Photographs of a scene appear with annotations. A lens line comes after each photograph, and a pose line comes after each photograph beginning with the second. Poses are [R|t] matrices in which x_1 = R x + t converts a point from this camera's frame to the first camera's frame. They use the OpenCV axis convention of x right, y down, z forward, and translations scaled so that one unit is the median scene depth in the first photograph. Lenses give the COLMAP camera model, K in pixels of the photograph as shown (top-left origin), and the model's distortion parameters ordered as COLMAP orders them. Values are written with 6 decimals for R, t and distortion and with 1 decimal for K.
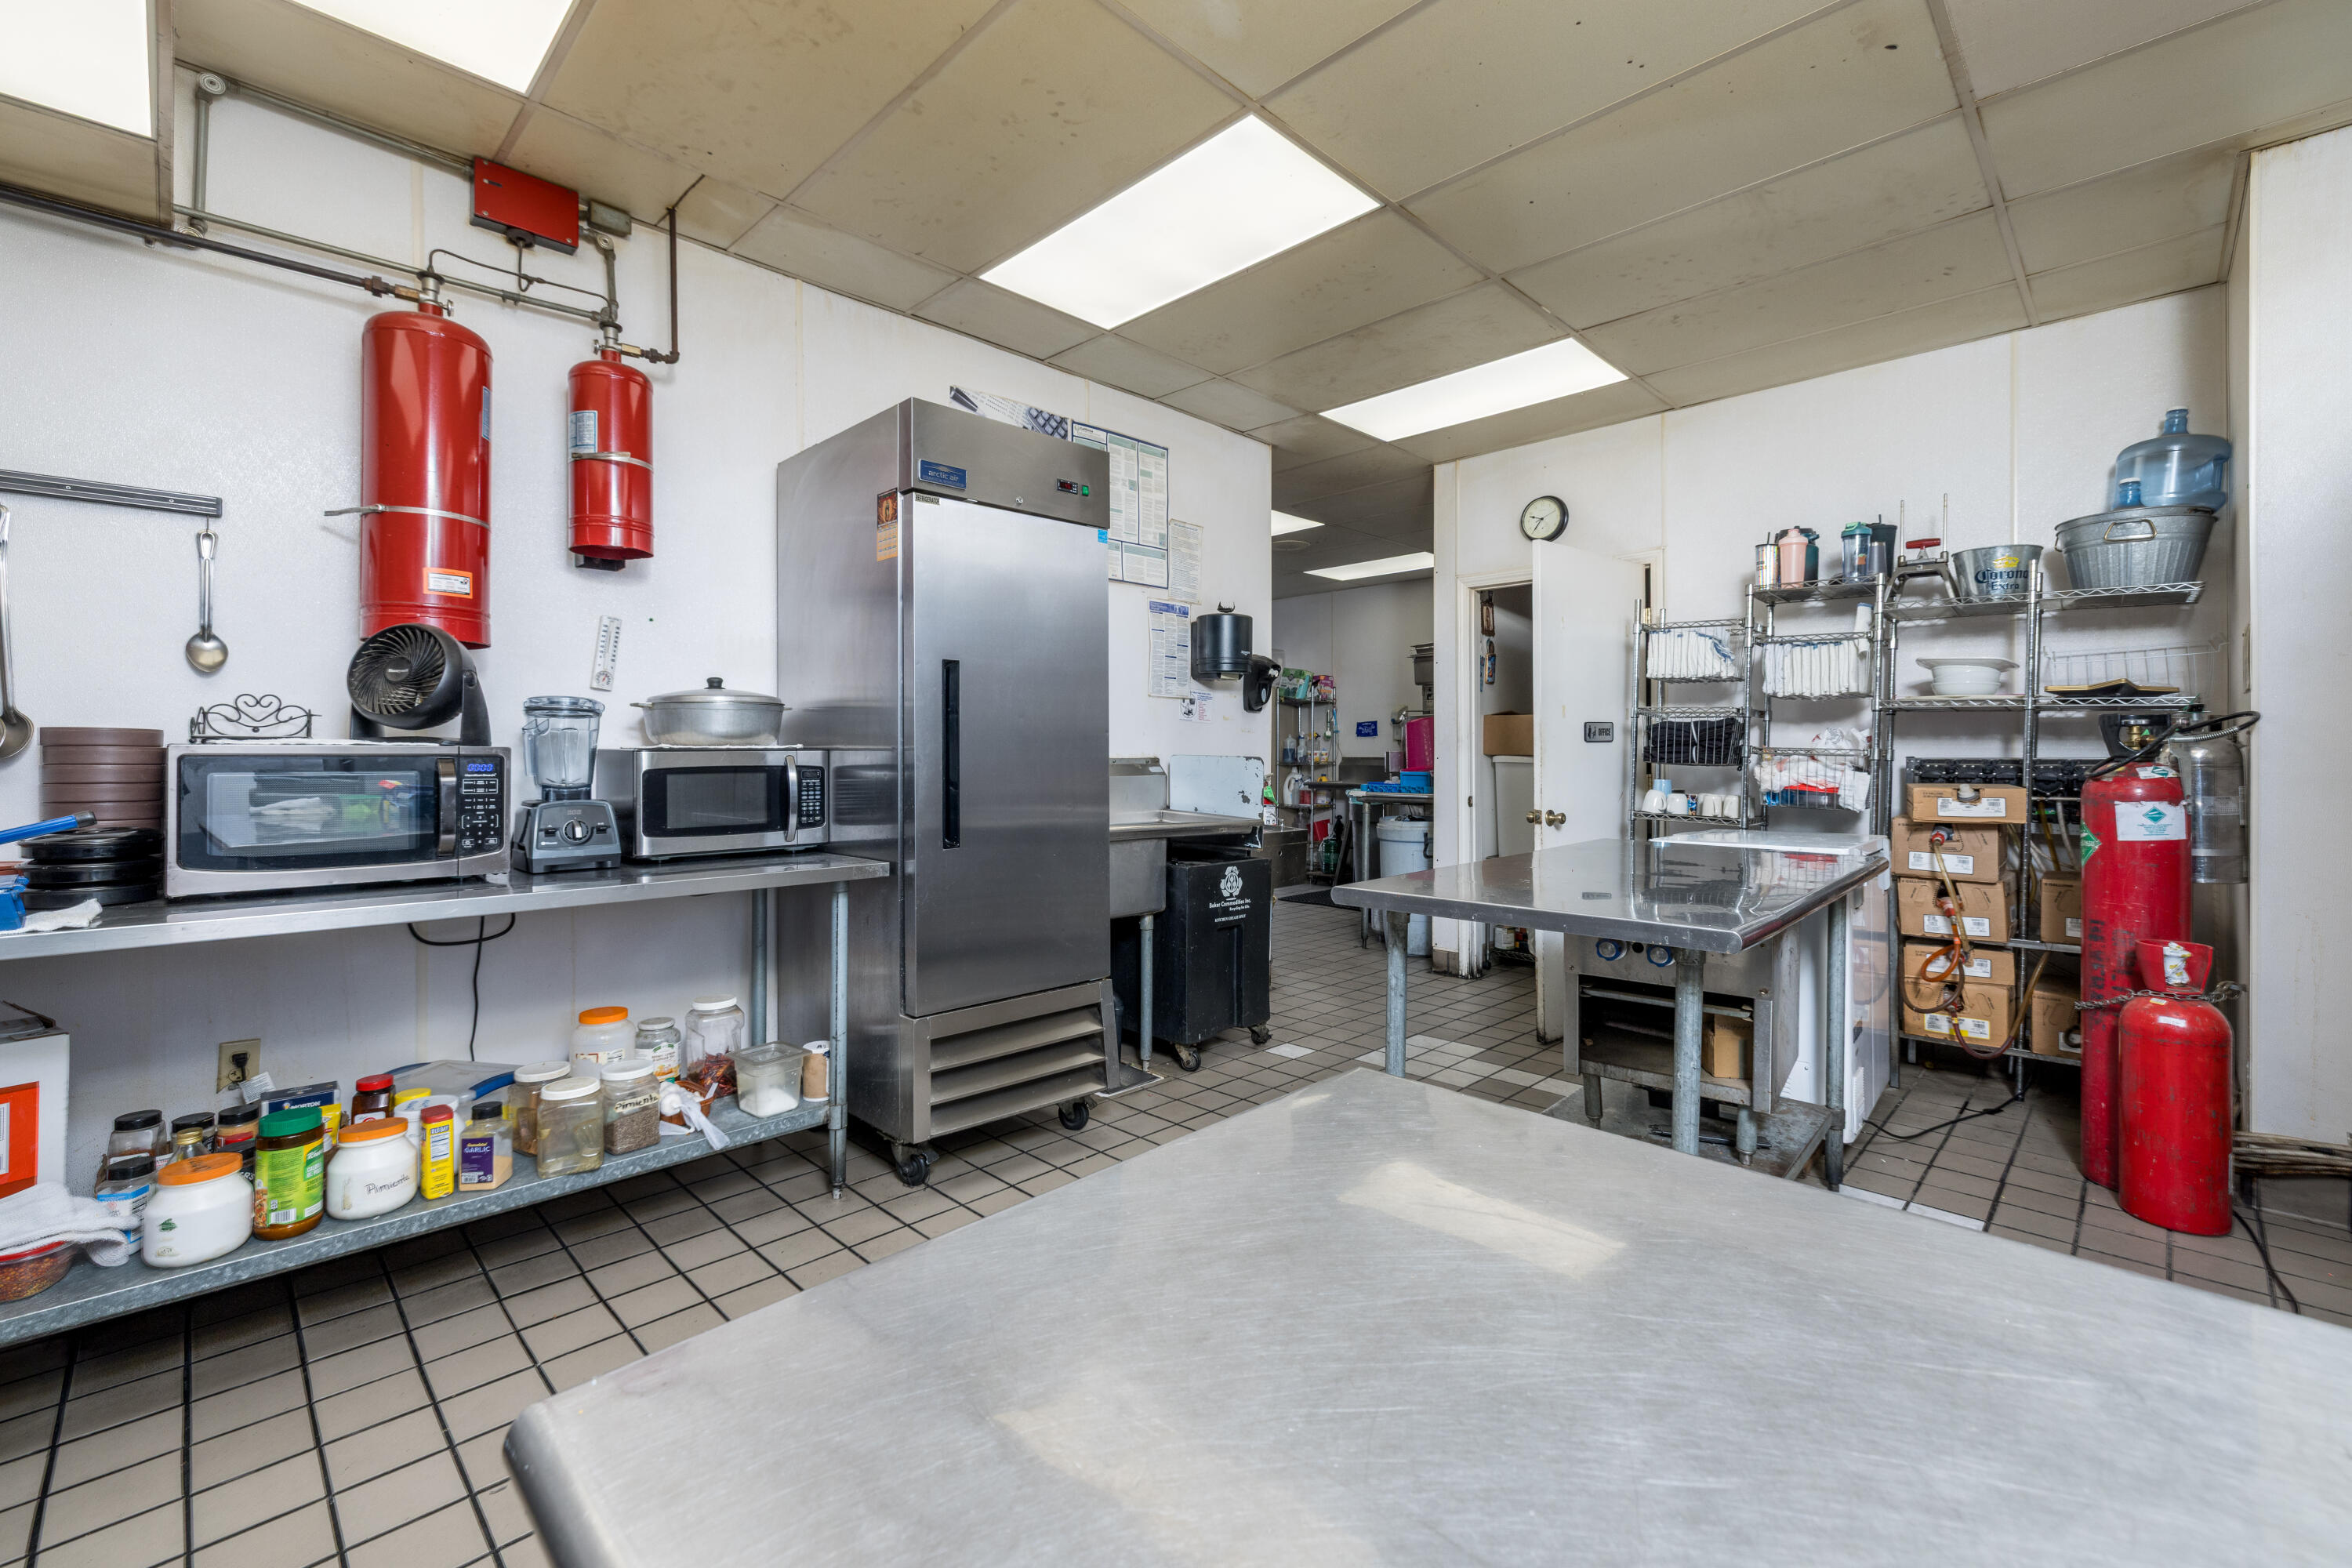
lens RADIAL K [[988.5, 0, 1172.3], [0, 988.5, 766.5], [0, 0, 1]] dist [-0.005127, 0.000543]
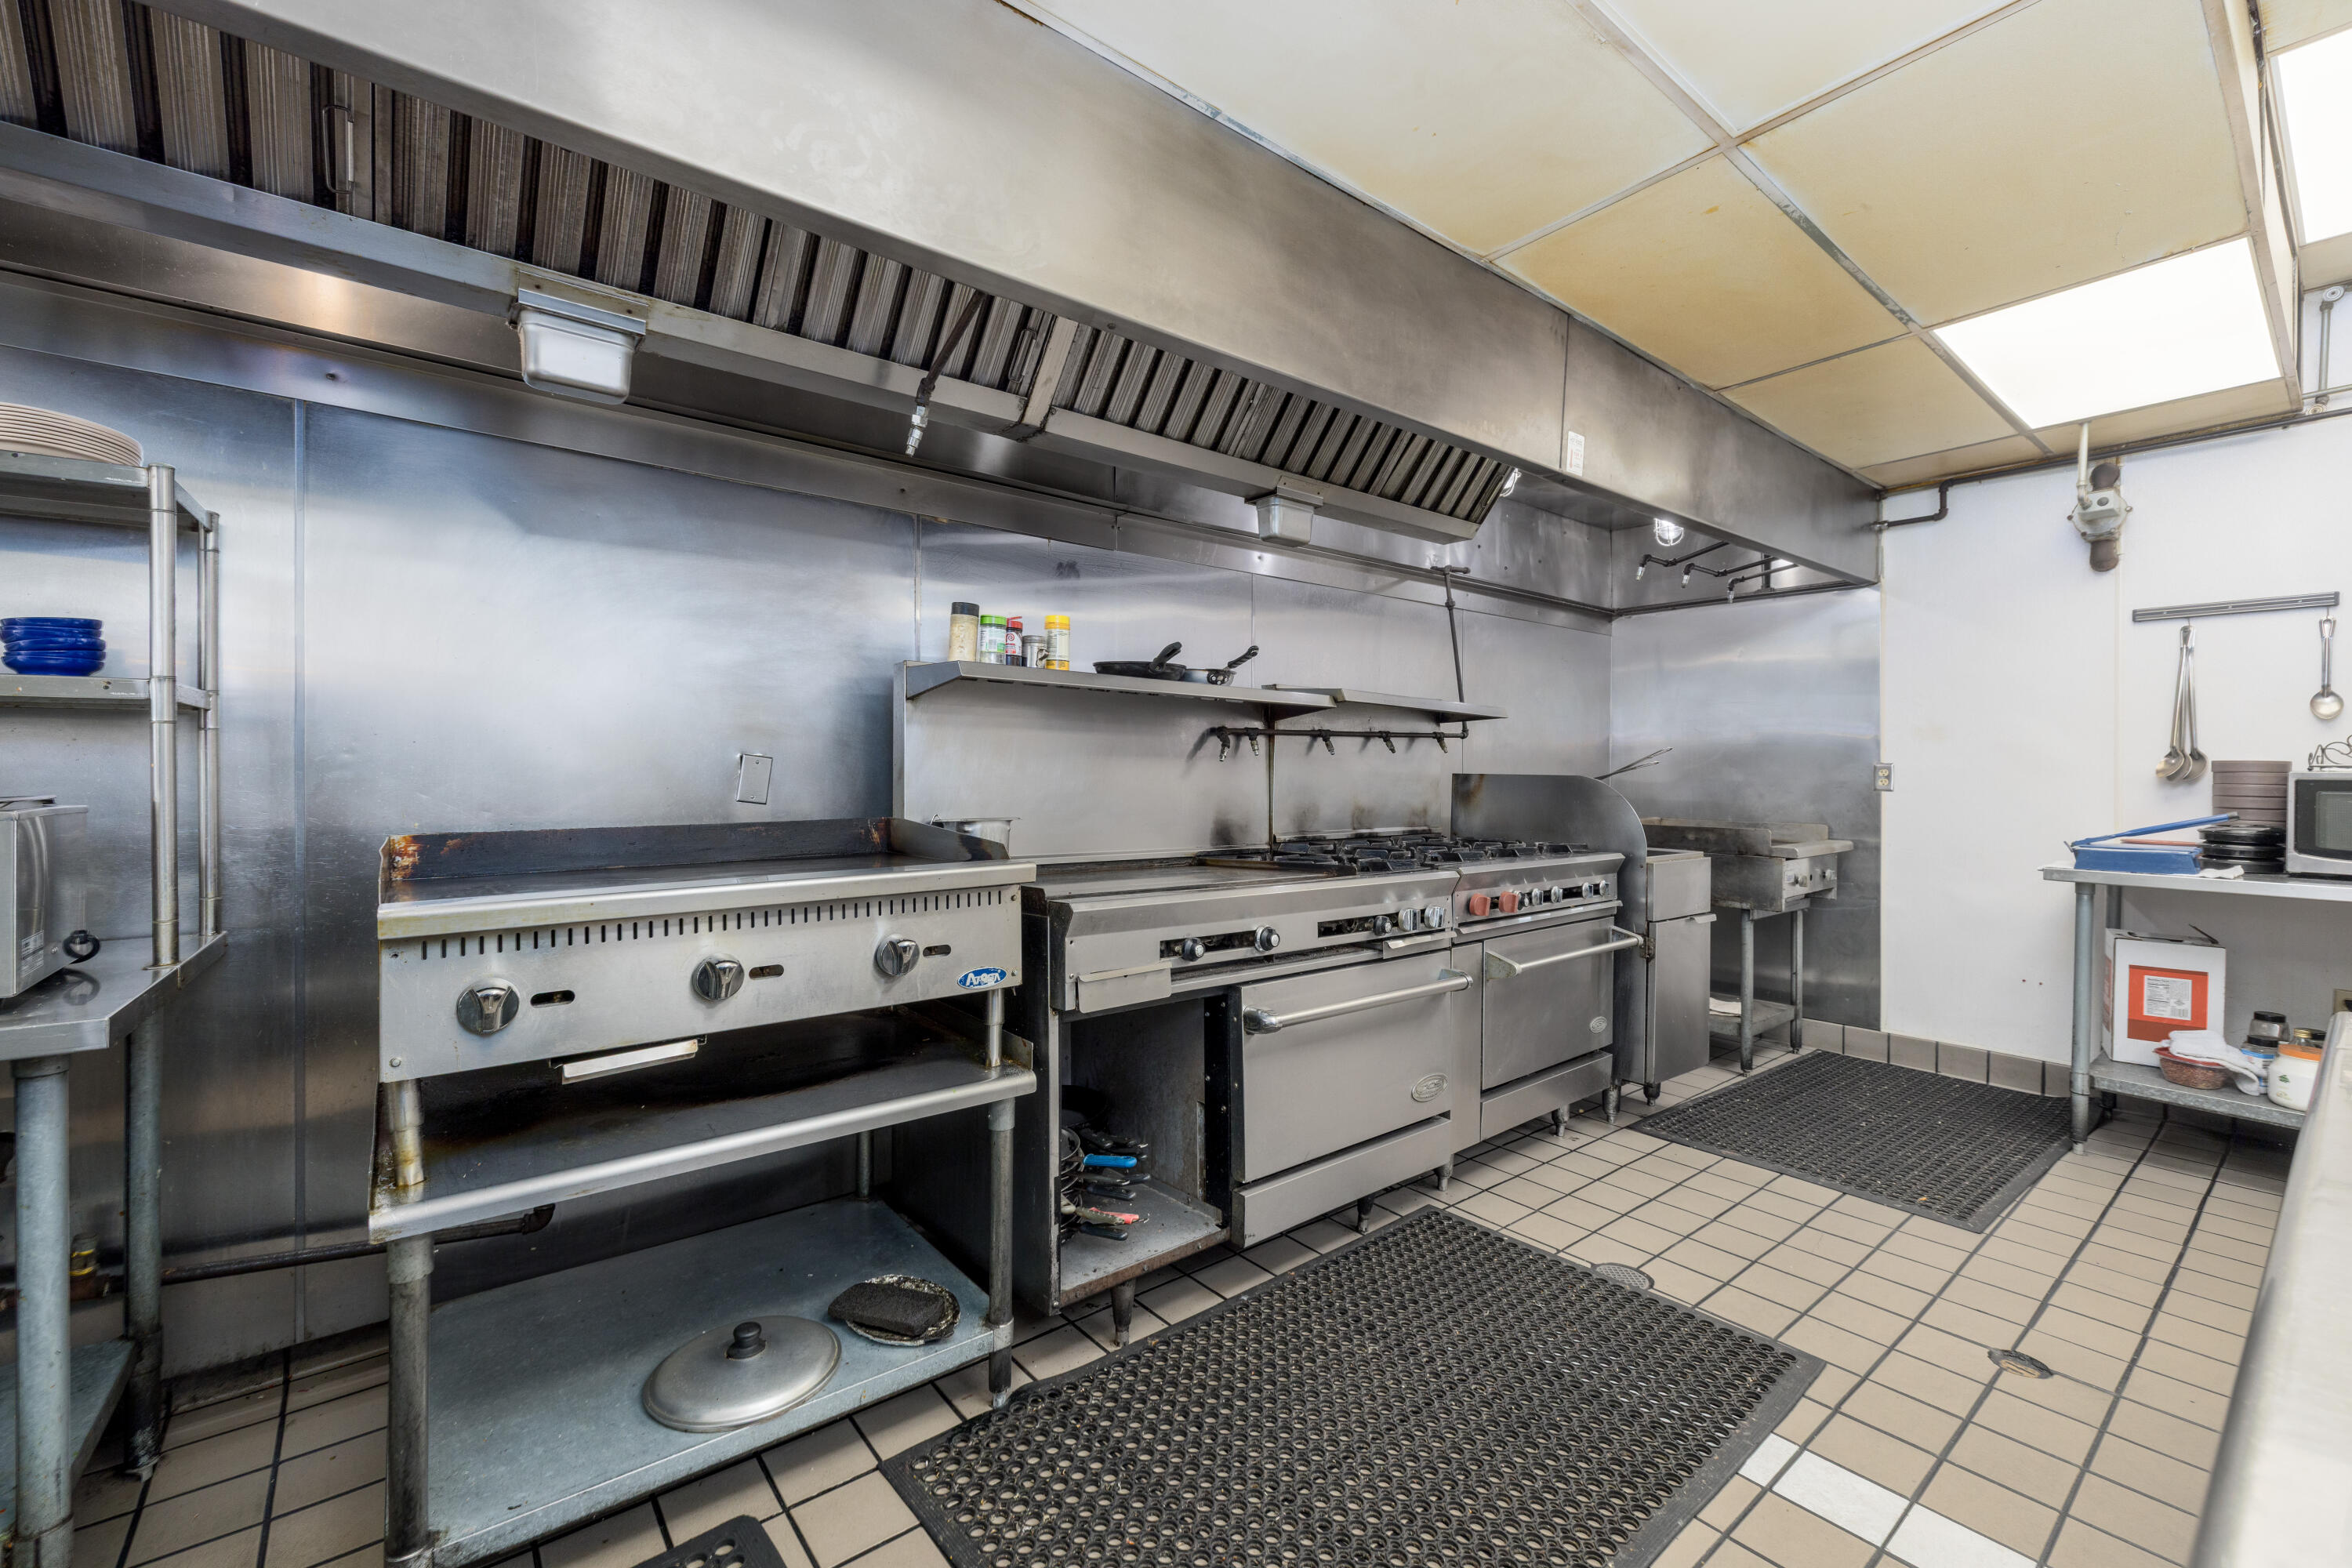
lens RADIAL K [[988.5, 0, 1175.9], [0, 988.5, 780.9], [0, 0, 1]] dist [-0.005127, 0.000543]
pose [[-0.099279, 0.010094, -0.995008, 0.679184], [-0.000170, 0.999948, 0.010161, -0.025711], [0.995060, 0.001178, -0.099272, -0.580034]]
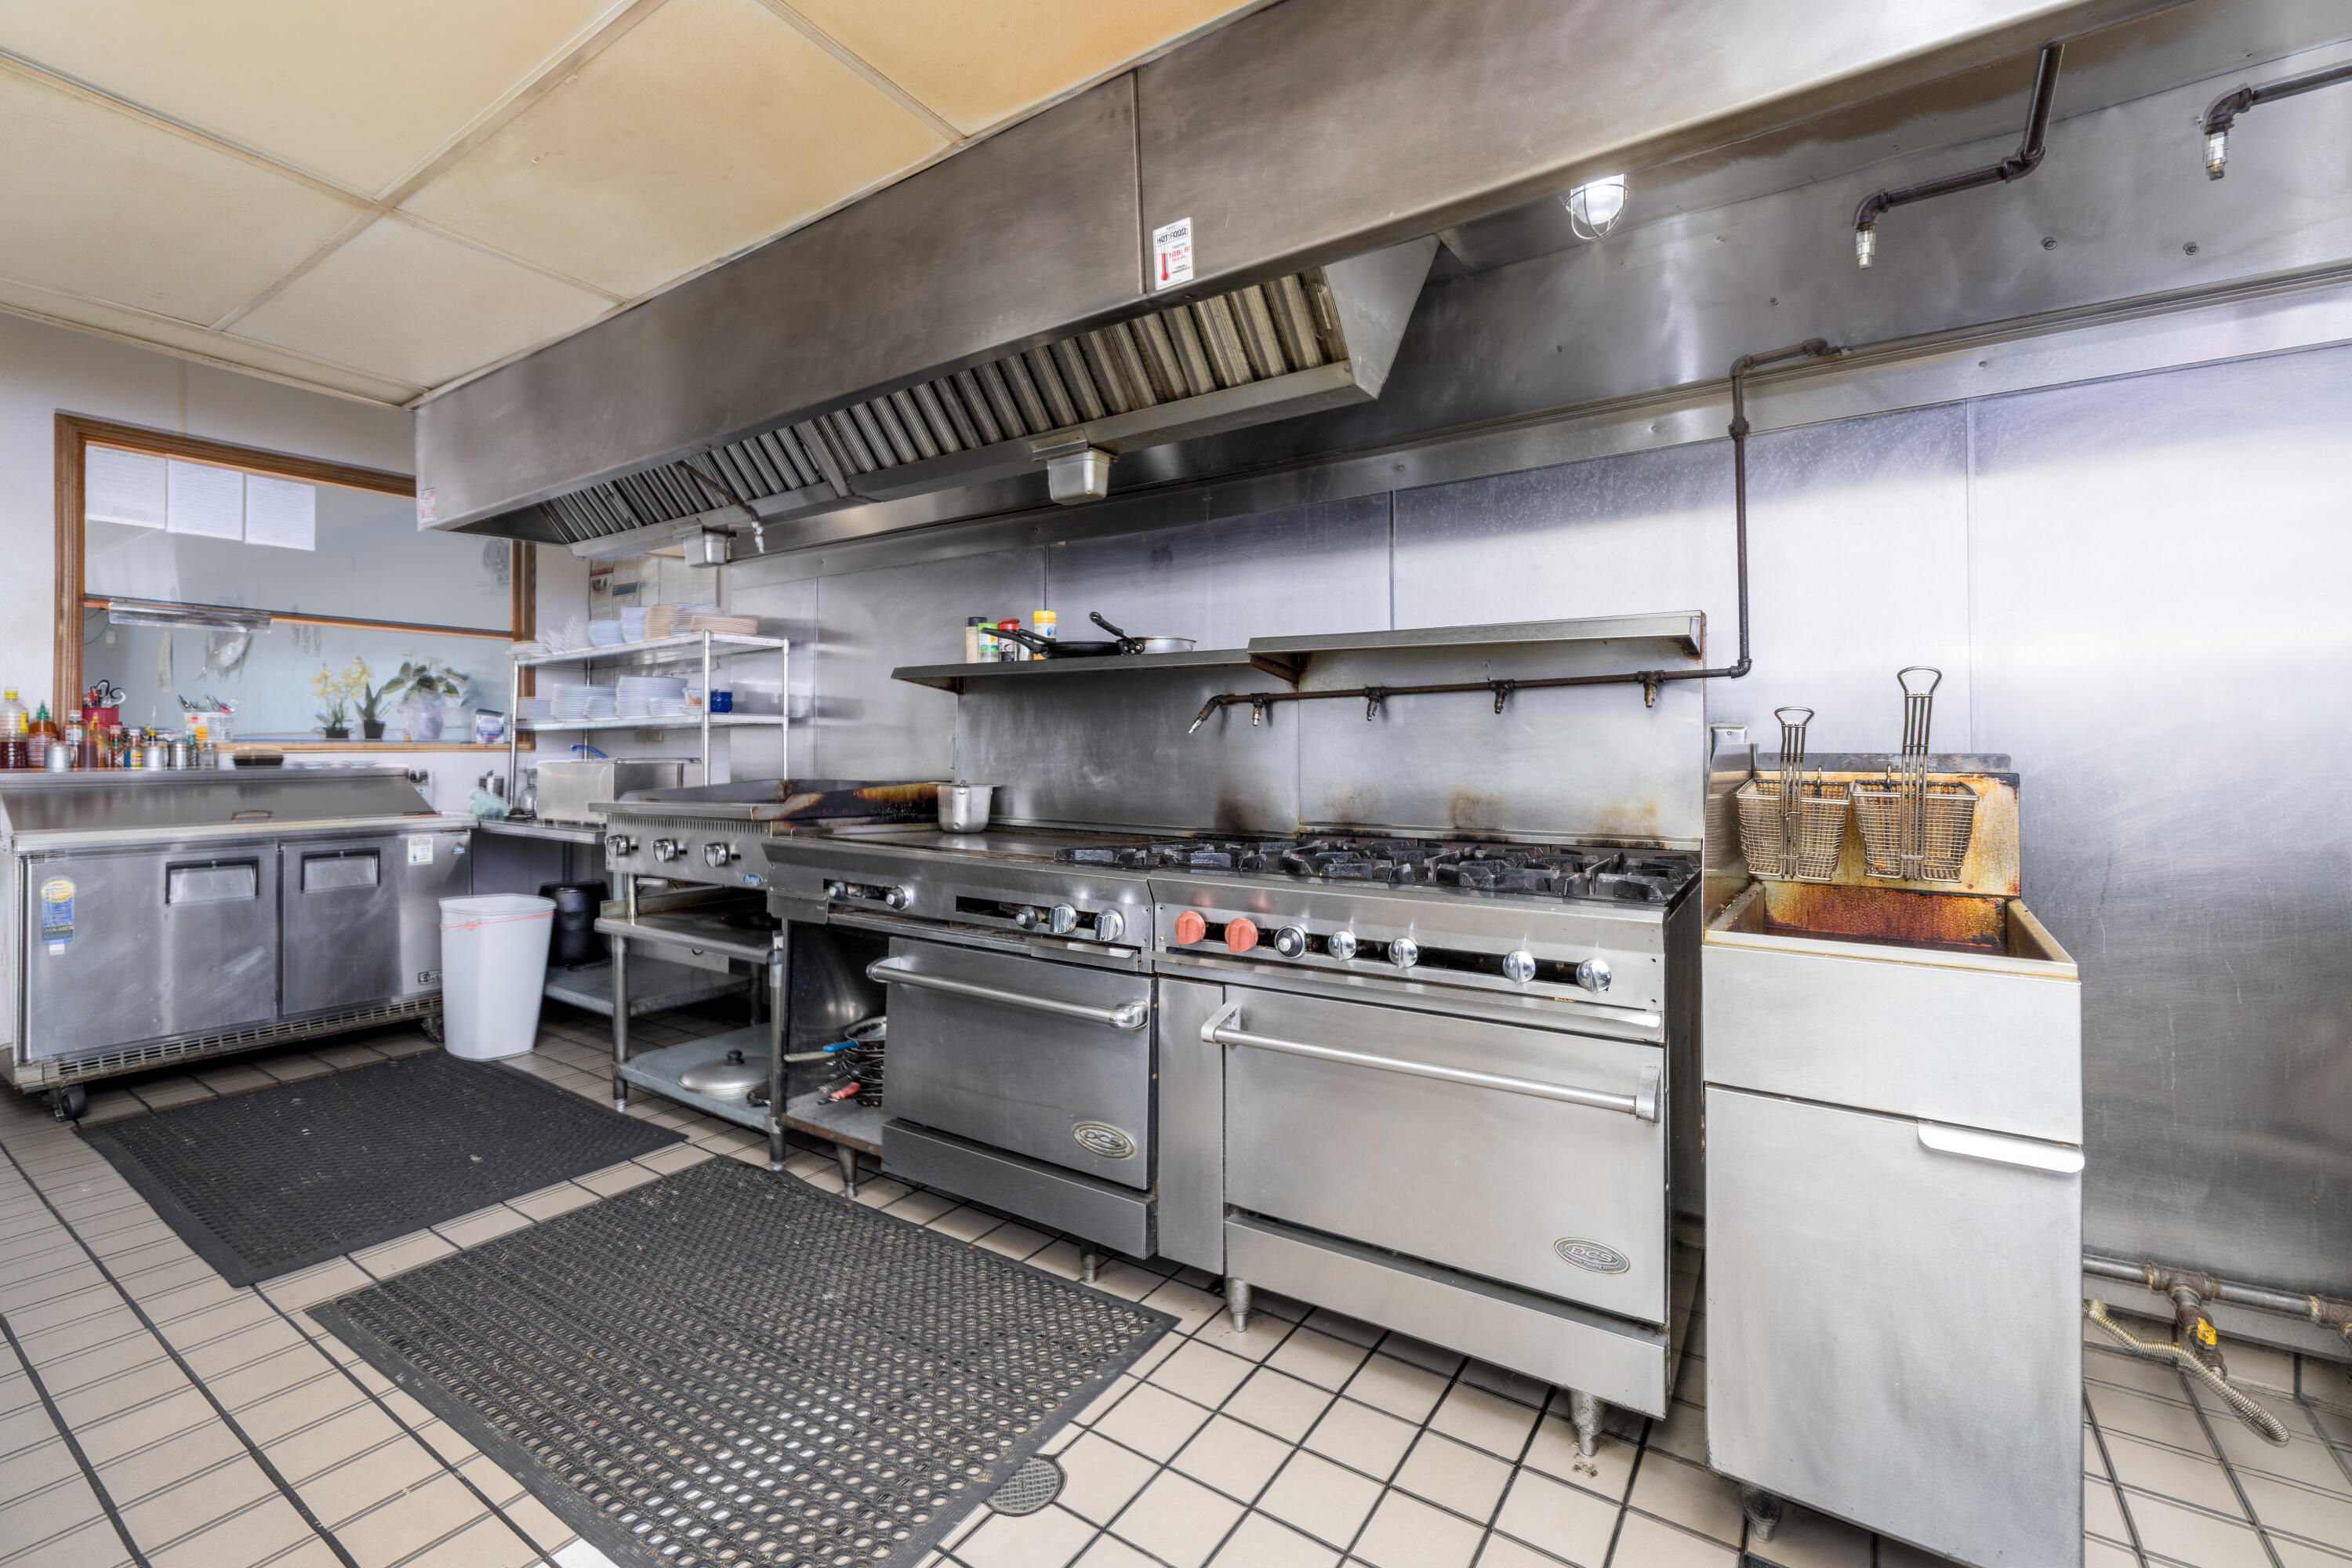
lens RADIAL K [[988.5, 0, 1230.8], [0, 988.5, 740.3], [0, 0, 1]] dist [-0.005127, 0.000543]
pose [[-0.975404, 0.000569, -0.220423, -1.684274], [0.003884, 0.999886, -0.014607, 0.003418], [0.220389, -0.015104, -0.975295, 1.825273]]
